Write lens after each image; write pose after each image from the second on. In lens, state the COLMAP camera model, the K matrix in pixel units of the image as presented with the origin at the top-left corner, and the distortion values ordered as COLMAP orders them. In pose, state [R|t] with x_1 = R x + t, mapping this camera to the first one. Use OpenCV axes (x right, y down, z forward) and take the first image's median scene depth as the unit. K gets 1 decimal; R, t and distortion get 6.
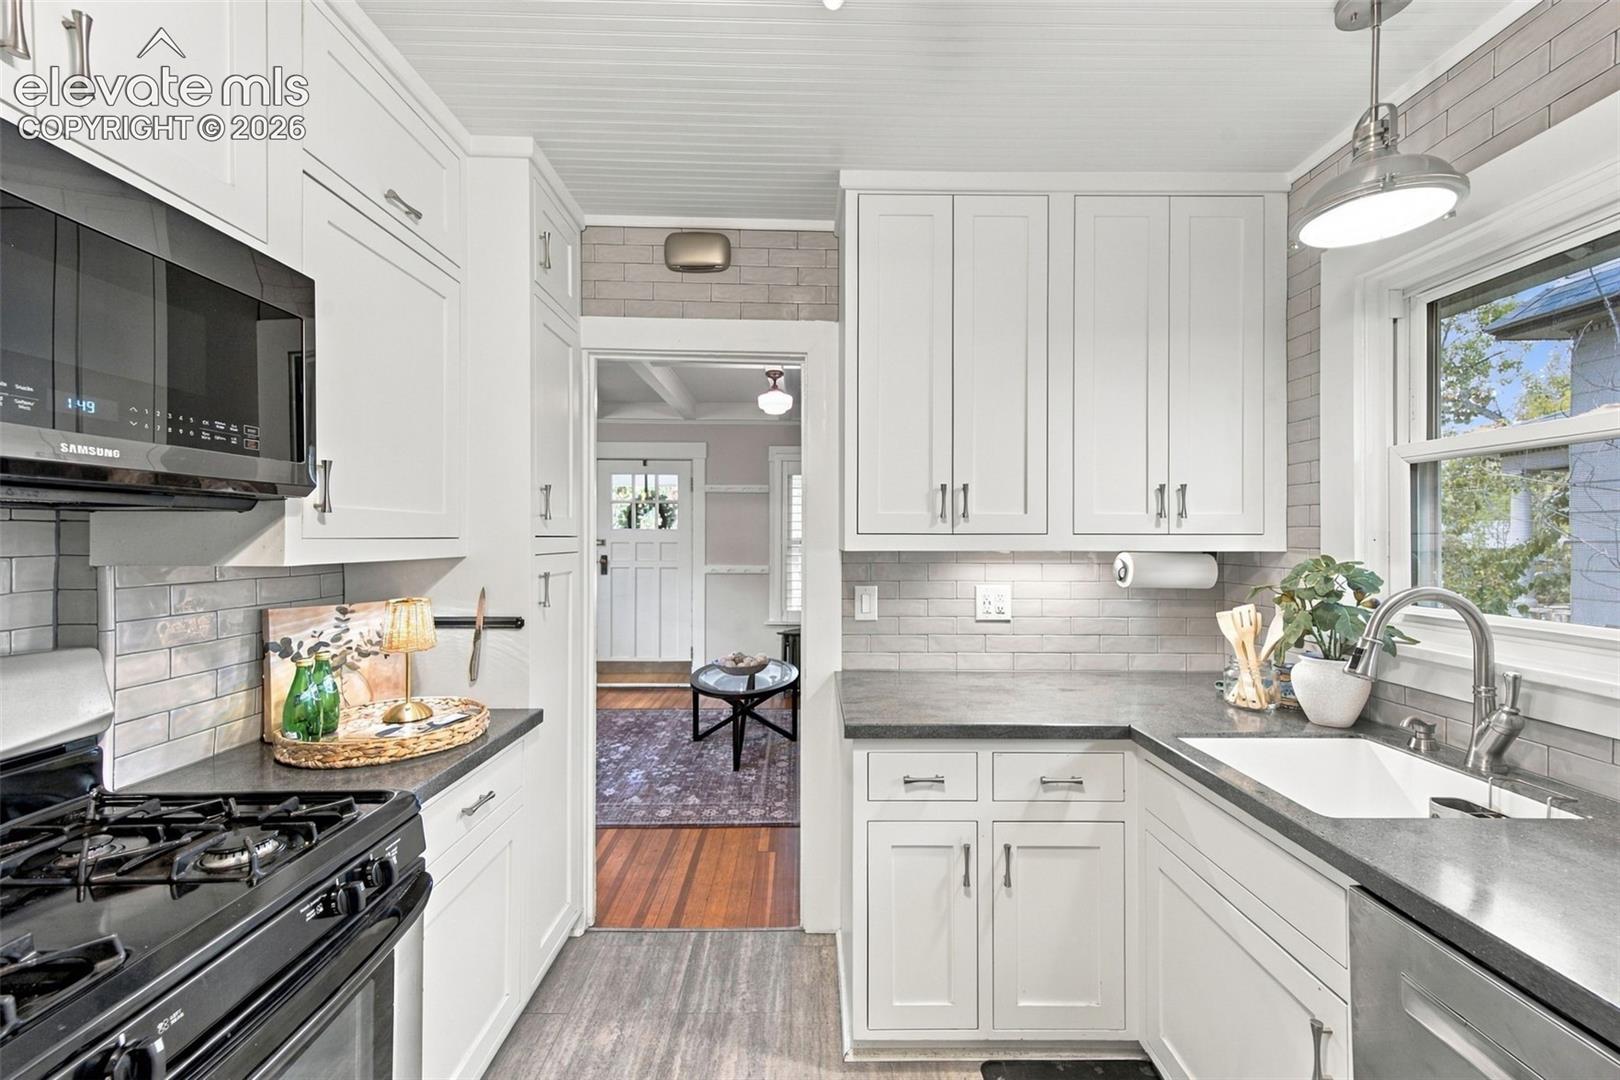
lens RADIAL K [[653.4, 0, 813.5], [0, 653.4, 531.1], [0, 0, 1]] dist [0.009162, -0.000338]
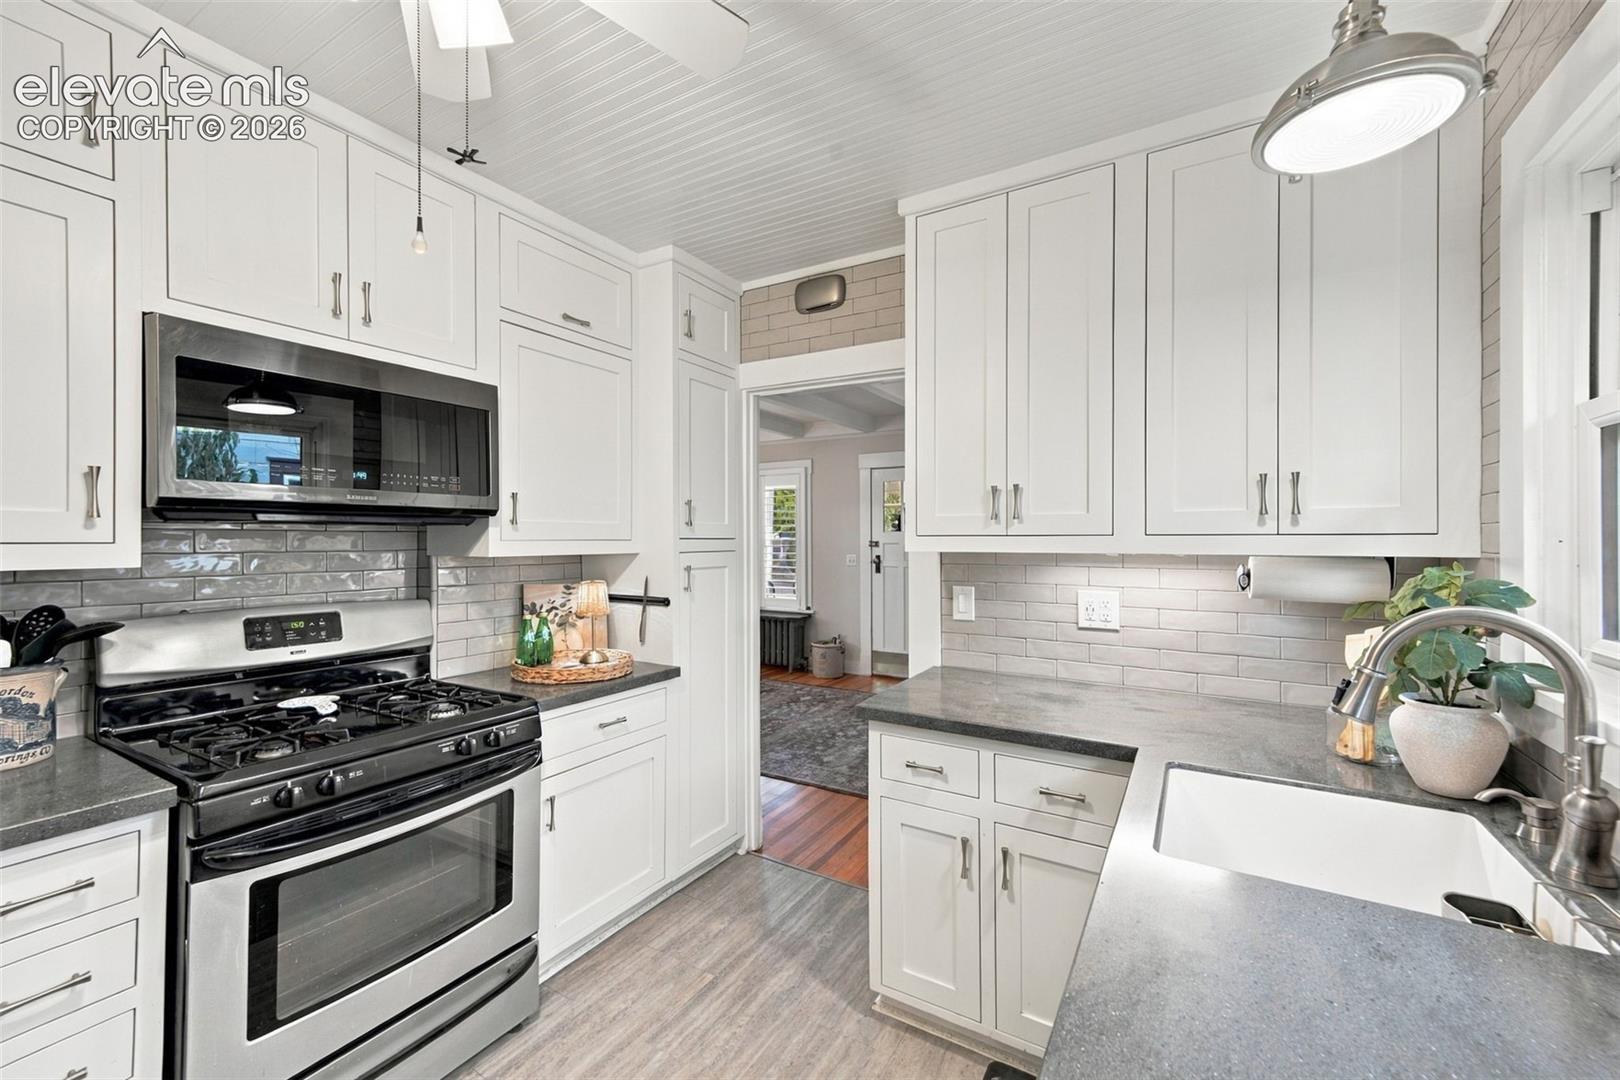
lens RADIAL K [[650.1, 0, 808.9], [0, 650.1, 534.7], [0, 0, 1]] dist [0.009890, -0.000337]
pose [[0.850100, -0.005268, -0.526596, 0.518678], [0.006544, 0.999978, 0.000562, 0.000788], [0.526581, -0.003924, 0.850116, 0.003715]]
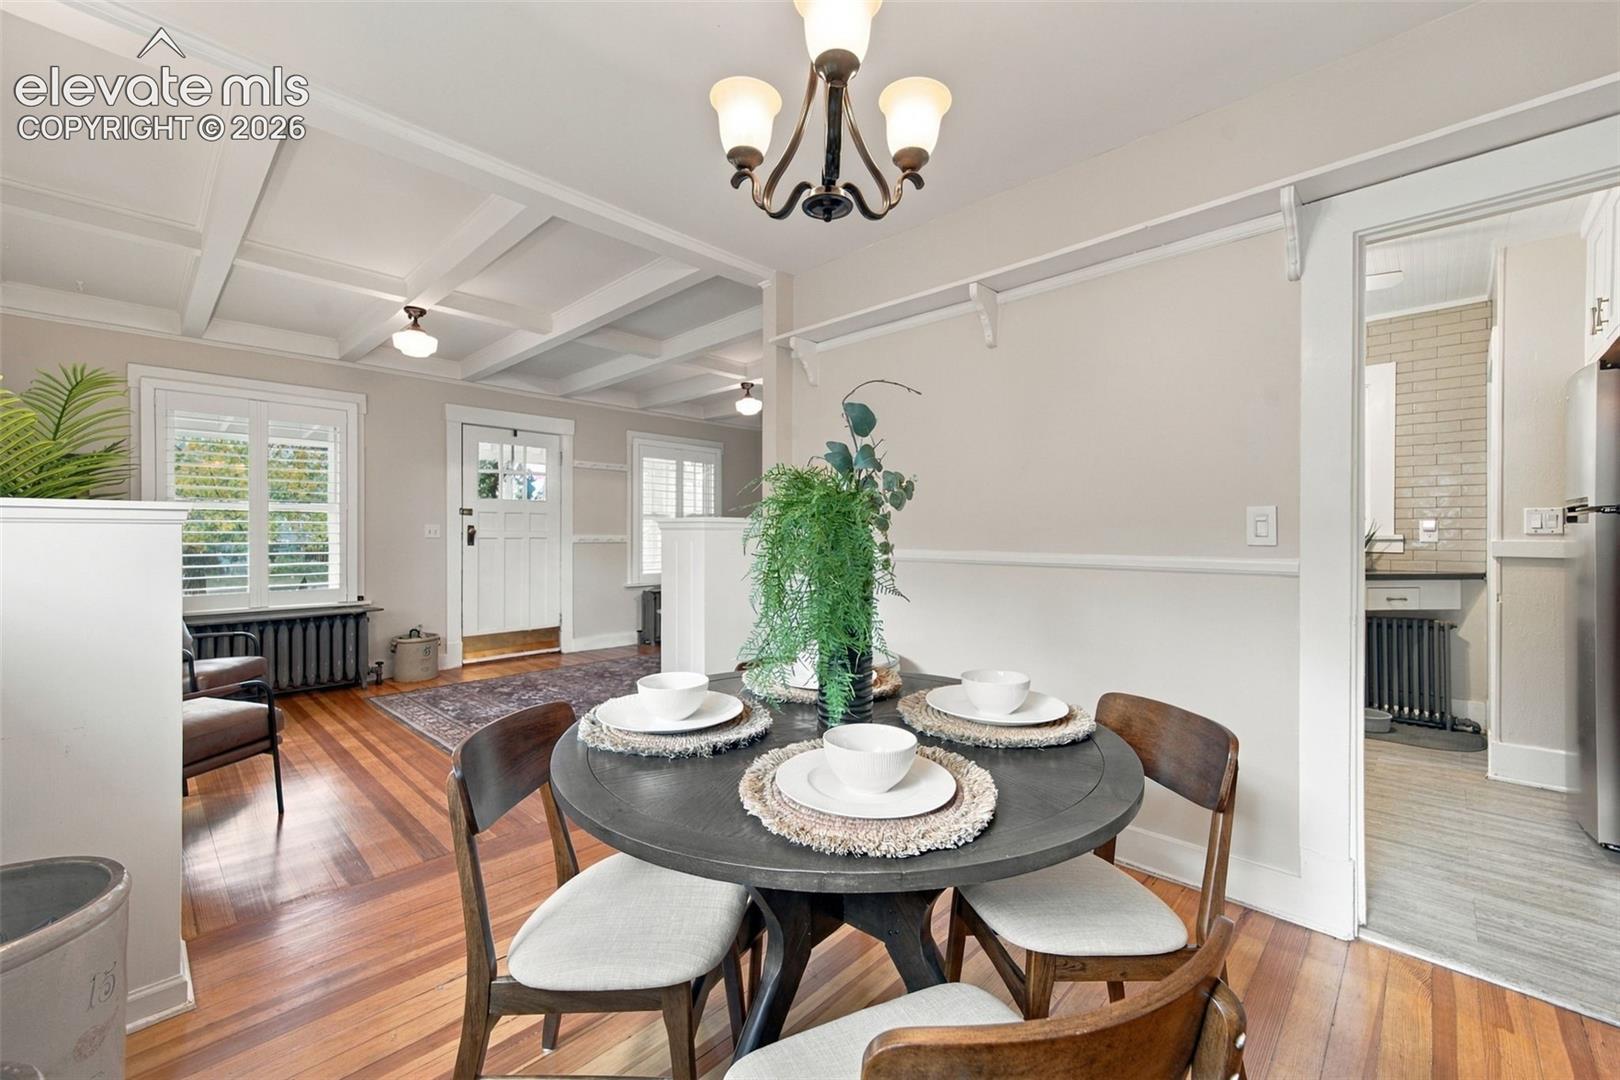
lens RADIAL K [[650.1, 0, 808.9], [0, 650.1, 534.7], [0, 0, 1]] dist [0.009890, -0.000337]
pose [[0.697591, -0.002795, 0.716490, -2.106297], [-0.007094, 0.999916, 0.010807, 0.118697], [-0.716461, -0.012622, 0.697513, -0.069352]]
